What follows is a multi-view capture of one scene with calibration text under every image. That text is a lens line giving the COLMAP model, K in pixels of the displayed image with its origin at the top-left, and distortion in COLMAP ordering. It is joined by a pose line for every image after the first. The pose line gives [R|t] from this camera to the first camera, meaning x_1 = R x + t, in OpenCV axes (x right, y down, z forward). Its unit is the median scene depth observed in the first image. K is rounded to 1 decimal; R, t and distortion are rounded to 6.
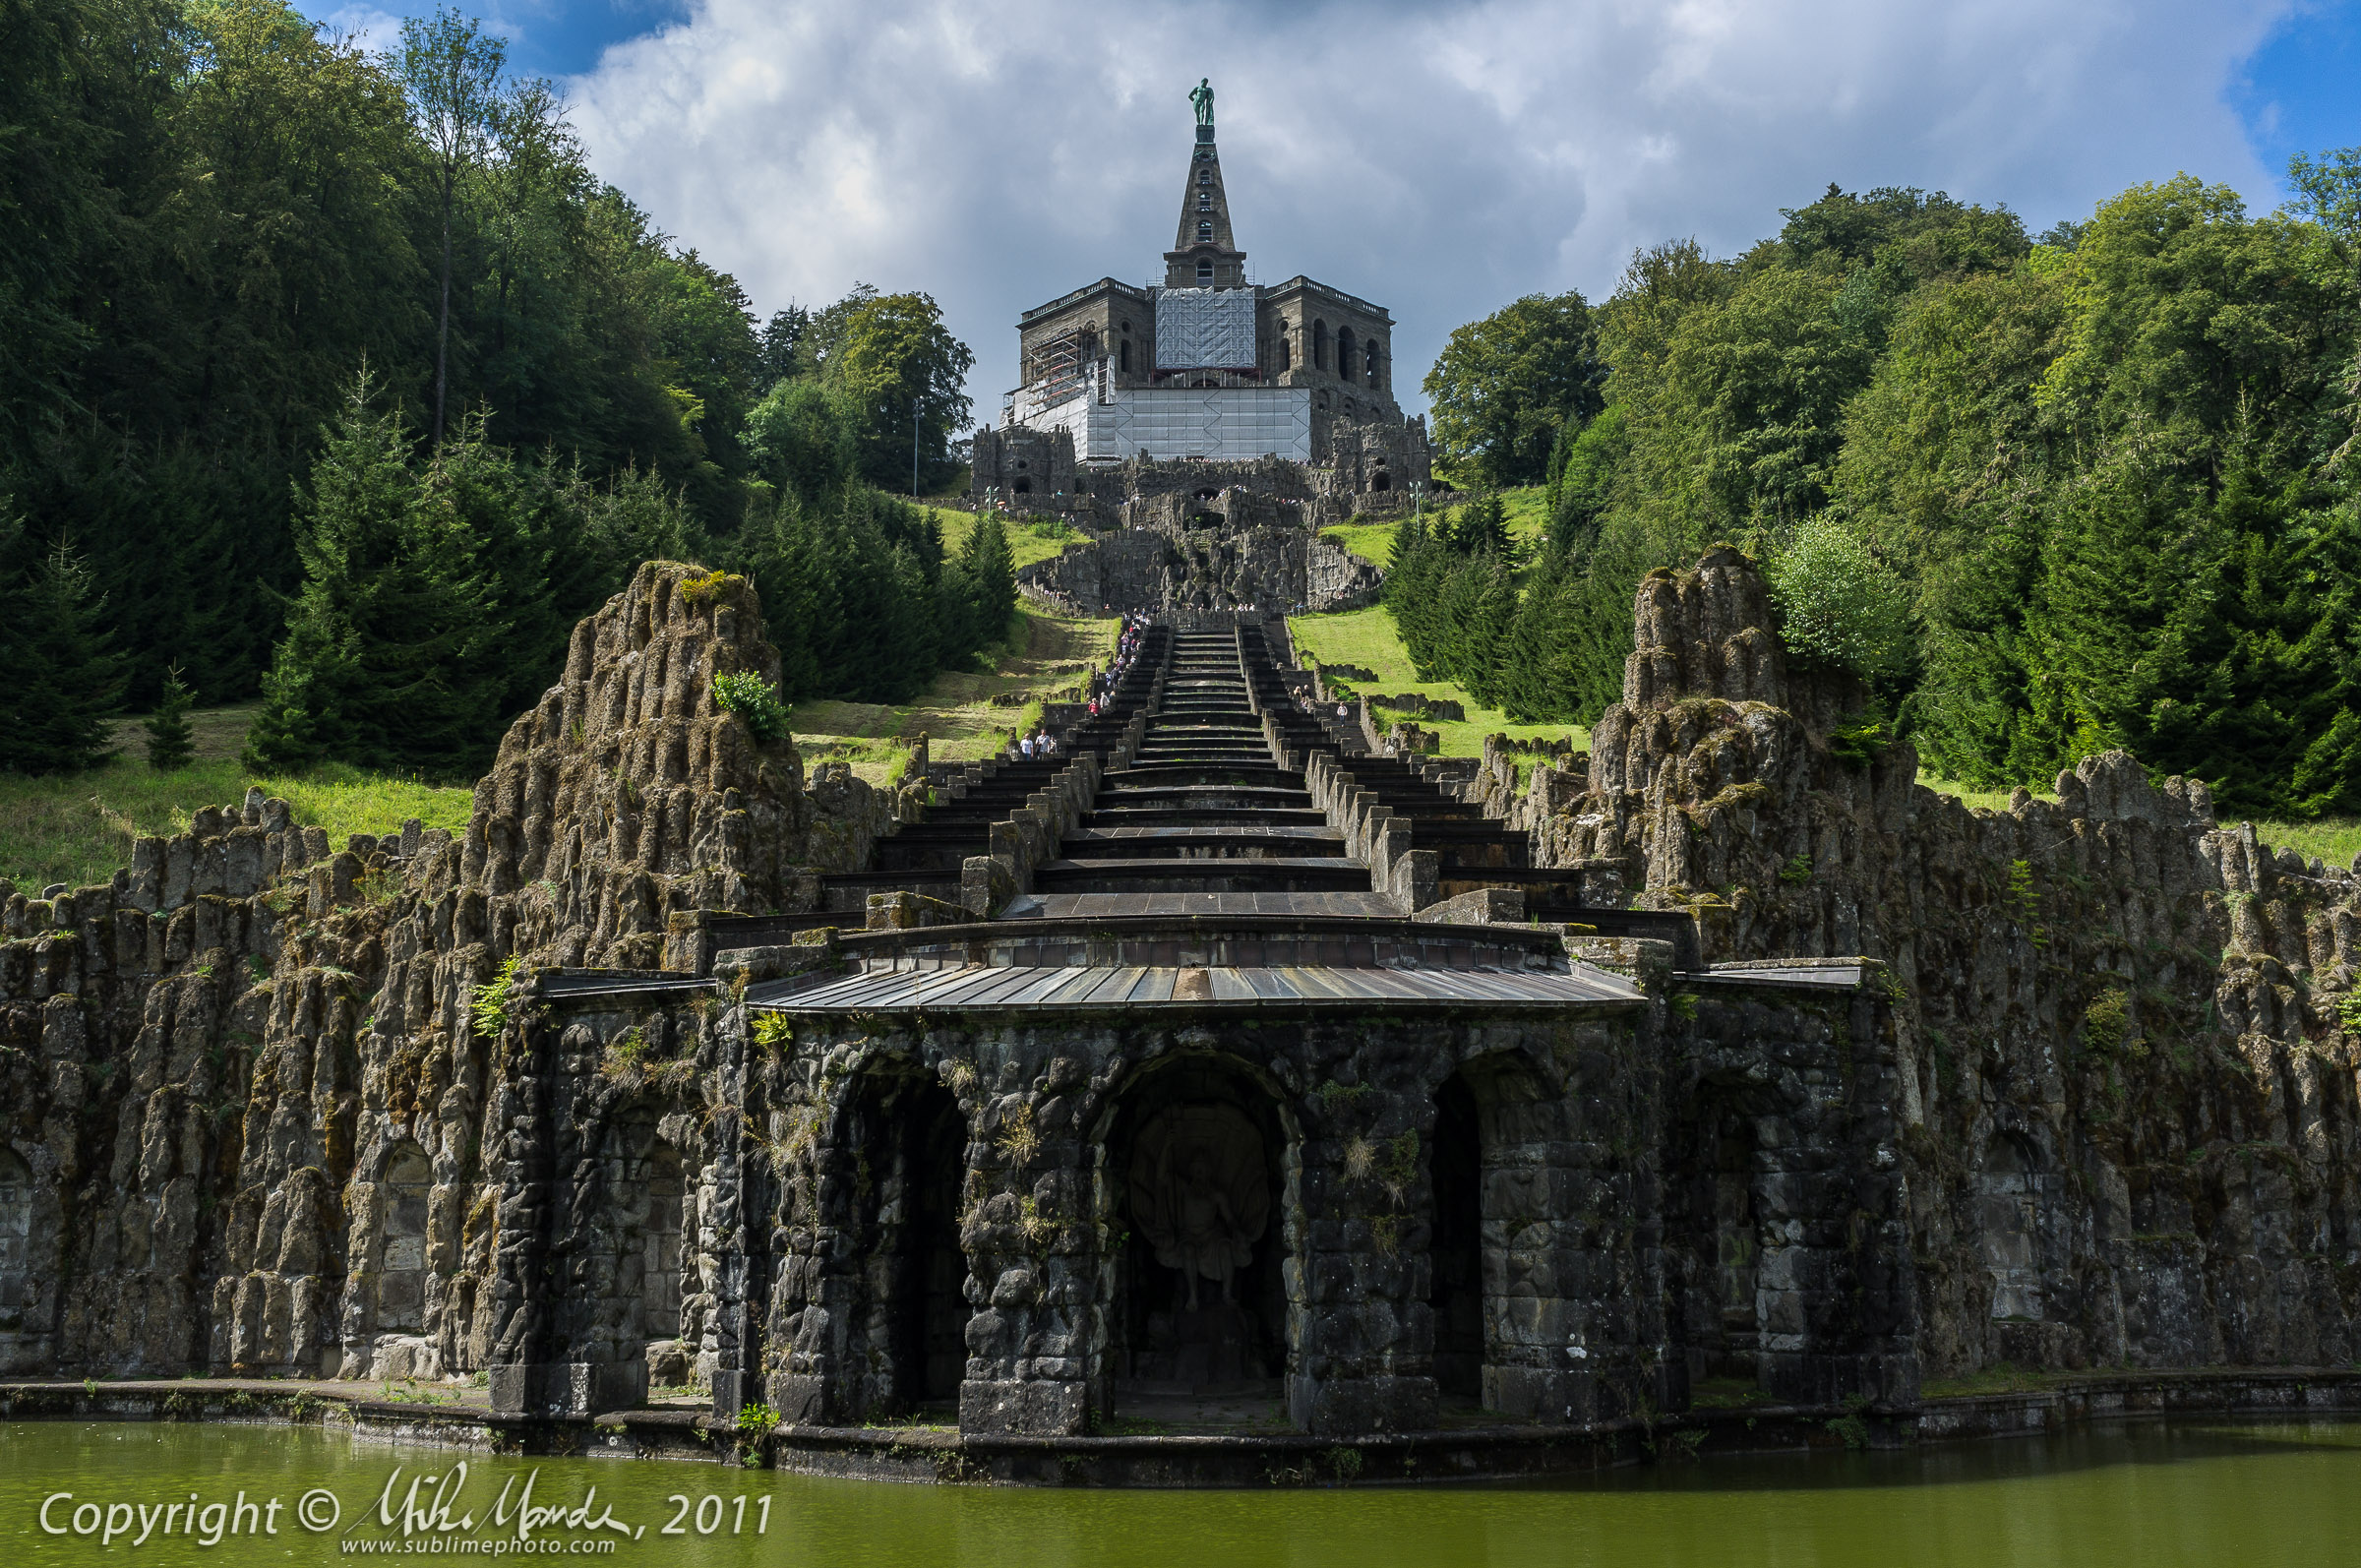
lens RADIAL K [[2328.6, 0, 1216.1], [0, 2328.6, 752.4], [0, 0, 1]] dist [0.009279, 0.000000]
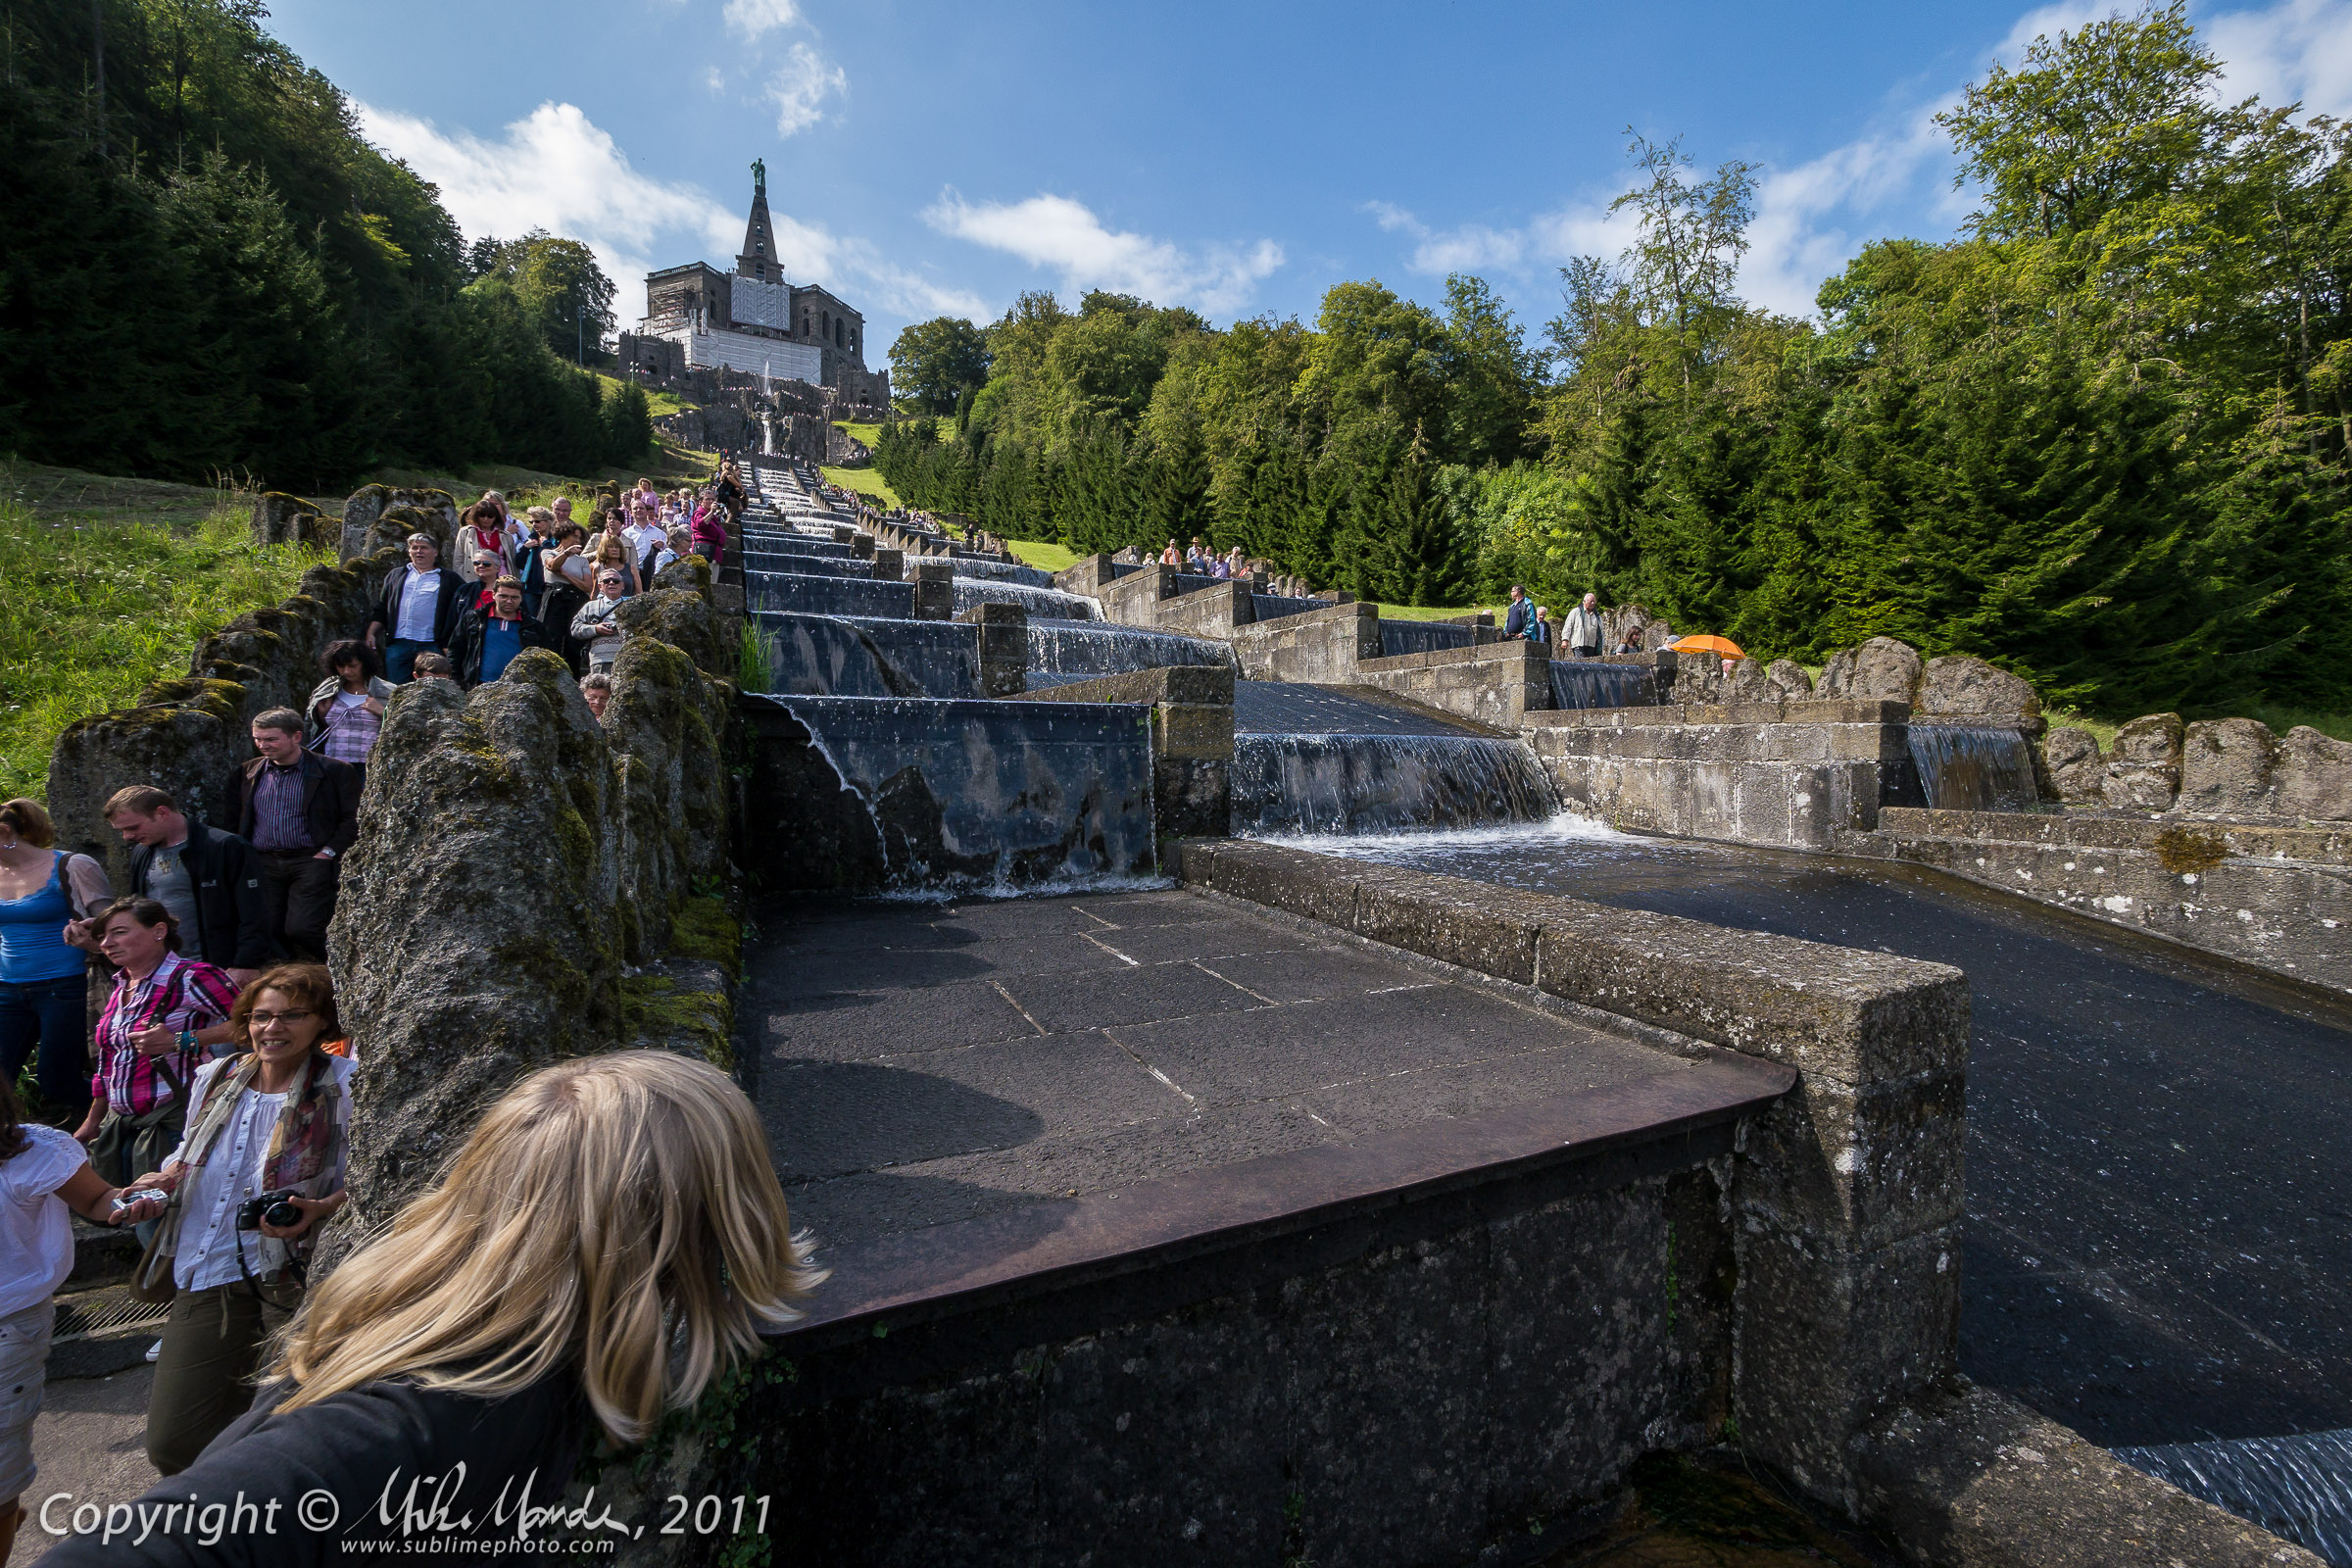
lens RADIAL K [[911.1, 0, 1173.4], [0, 911.1, 767.2], [0, 0, 1]] dist [-0.000962, -0.000252]
pose [[0.903609, 0.000047, 0.428359, -0.024638], [-0.096064, 0.974552, 0.202536, 0.001552], [-0.417448, -0.224163, 0.880618, 0.179819]]
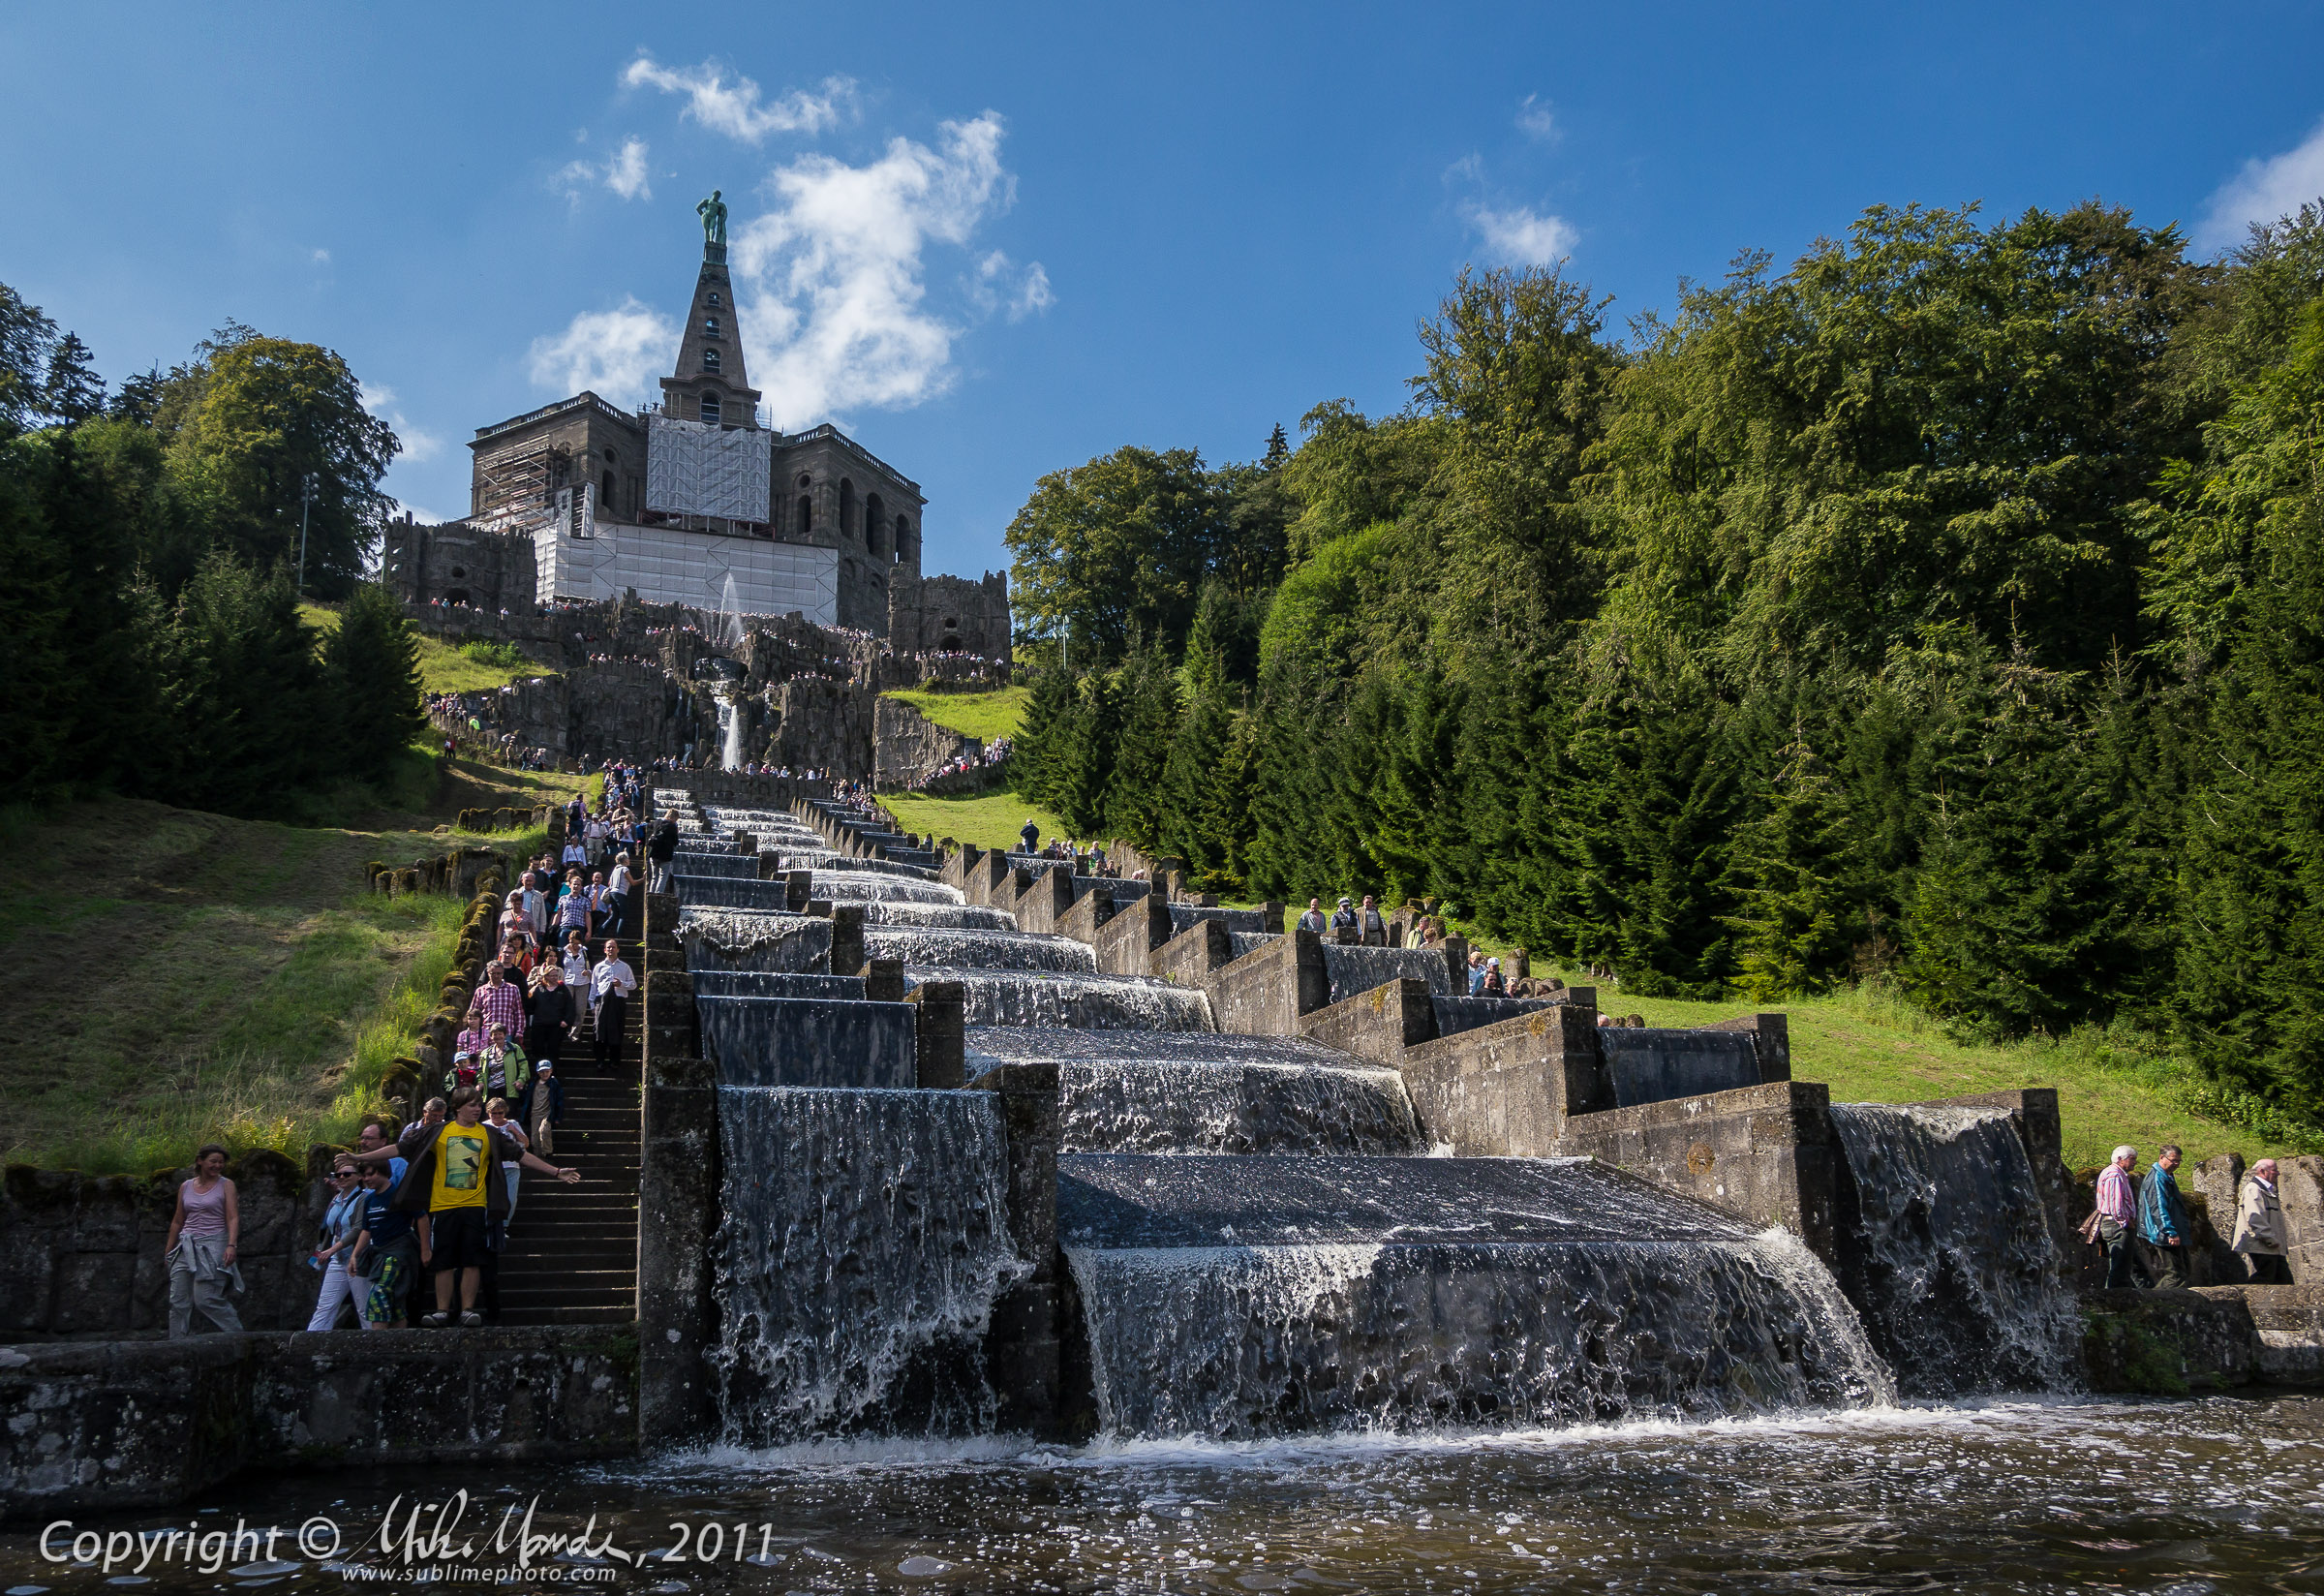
lens RADIAL K [[1631.6, 0, 1214.2], [0, 1631.6, 1033.6], [0, 0, 1]] dist [-0.036610, 0.009445]
pose [[0.941843, 0.035220, 0.334202, -0.028424], [-0.049171, 0.998233, 0.033373, -0.010212], [-0.332435, -0.047865, 0.941911, 0.510151]]
